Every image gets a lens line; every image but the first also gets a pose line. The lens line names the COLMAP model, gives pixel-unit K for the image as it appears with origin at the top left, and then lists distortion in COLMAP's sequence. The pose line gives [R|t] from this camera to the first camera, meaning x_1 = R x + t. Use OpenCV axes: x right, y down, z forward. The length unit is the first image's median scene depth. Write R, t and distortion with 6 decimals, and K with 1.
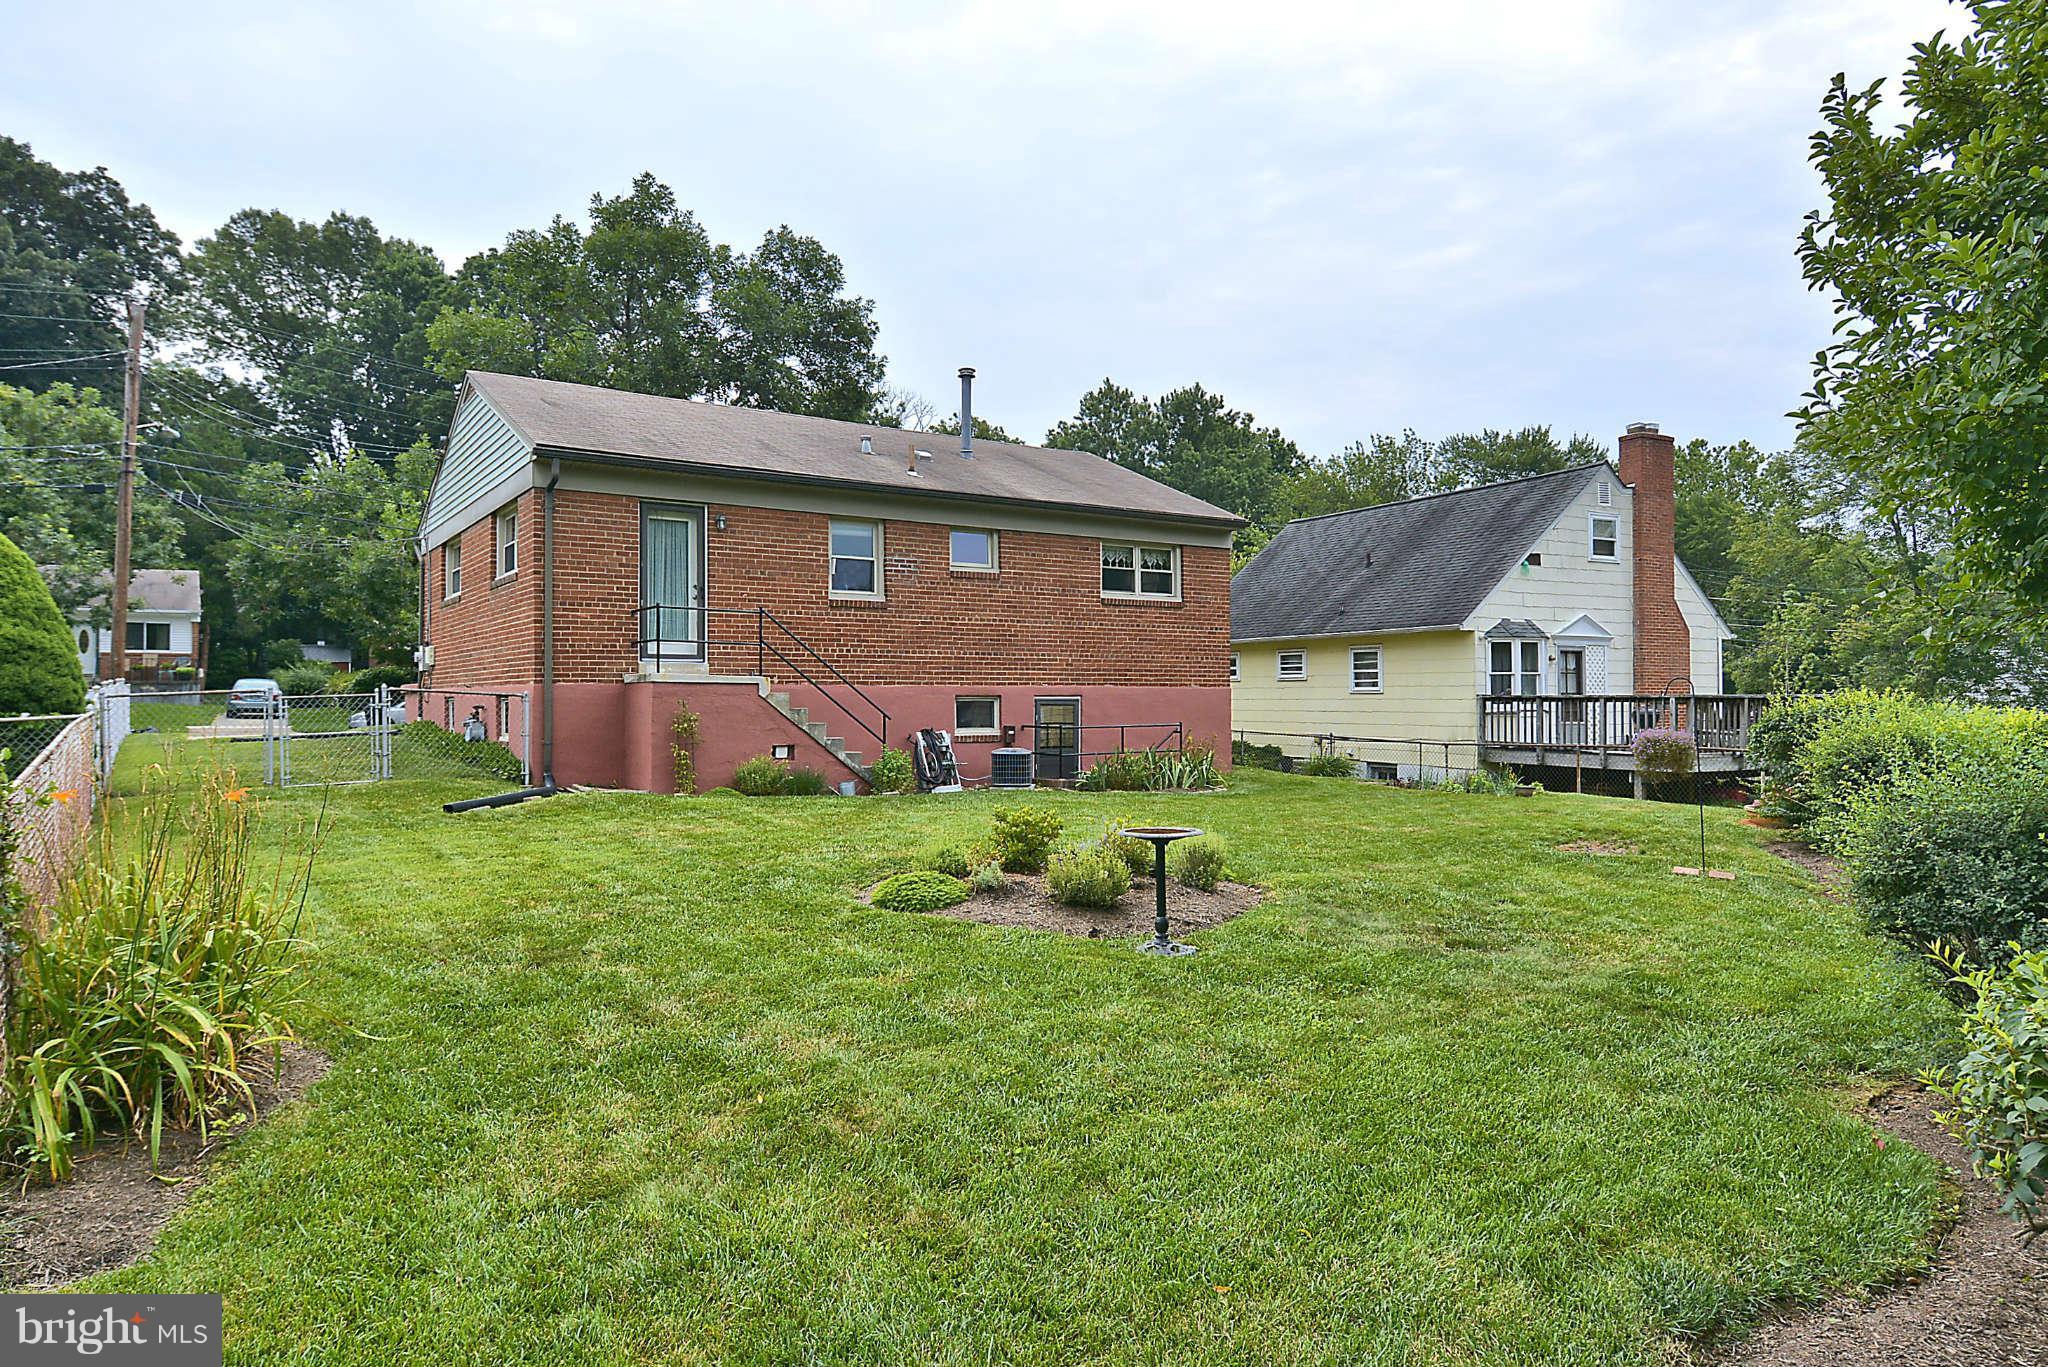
lens RADIAL K [[1132.9, 0, 1032.4], [0, 1132.9, 641.0], [0, 0, 1]] dist [0.036948, -0.044713]
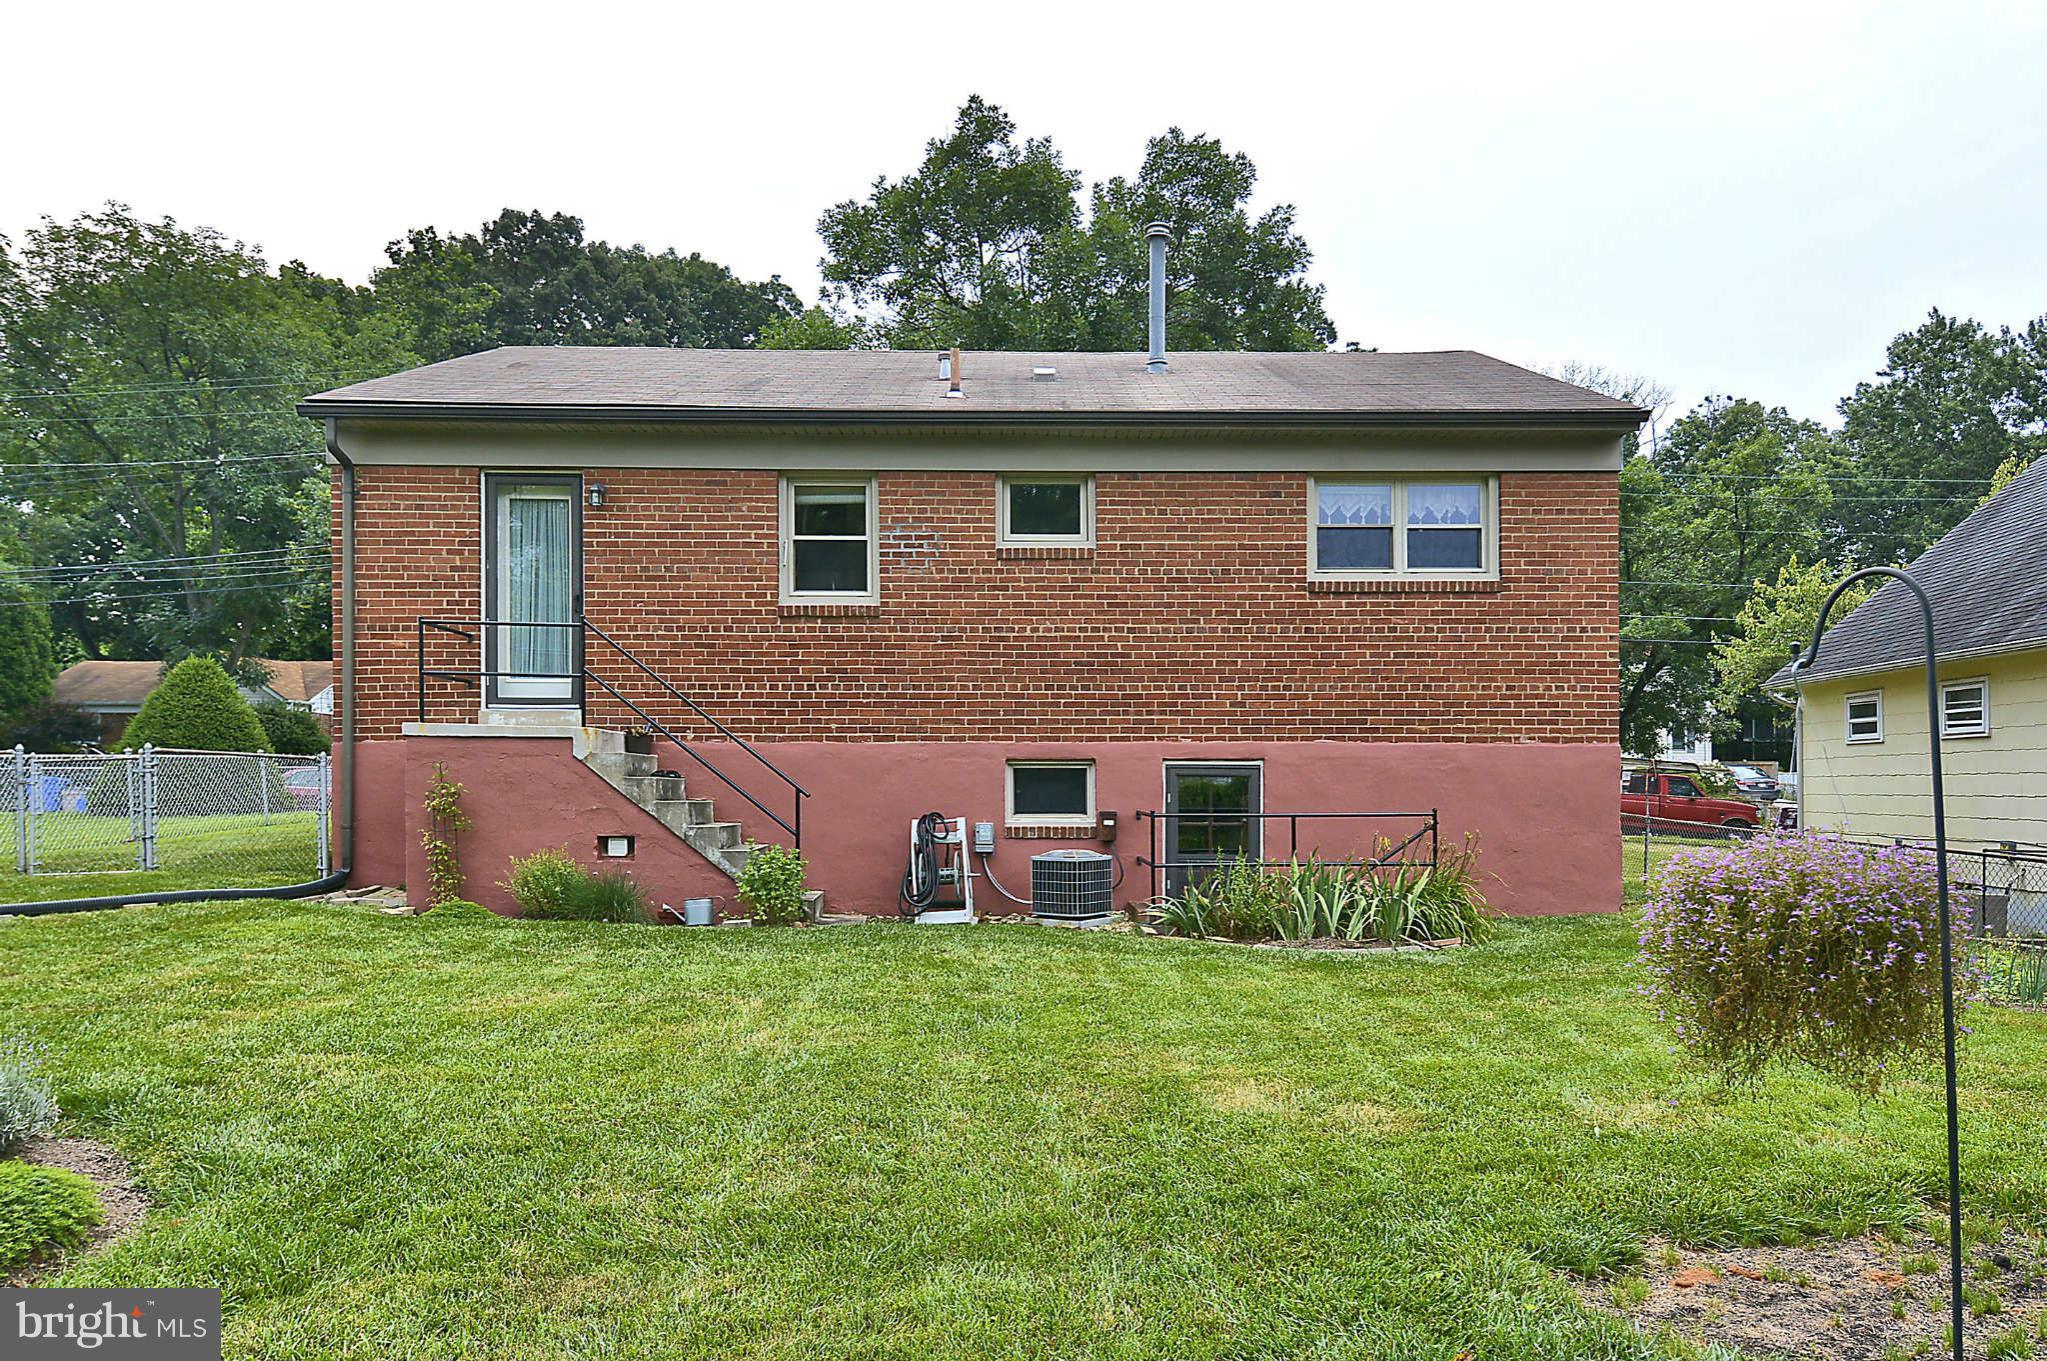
lens RADIAL K [[1358.4, 0, 1023.1], [0, 1358.4, 730.7], [0, 0, 1]] dist [0.066637, -0.065964]
pose [[0.861019, -0.017151, -0.508283, 0.267899], [0.023455, 0.999707, 0.005998, 0.026235], [0.508031, -0.017086, 0.861169, 0.353944]]
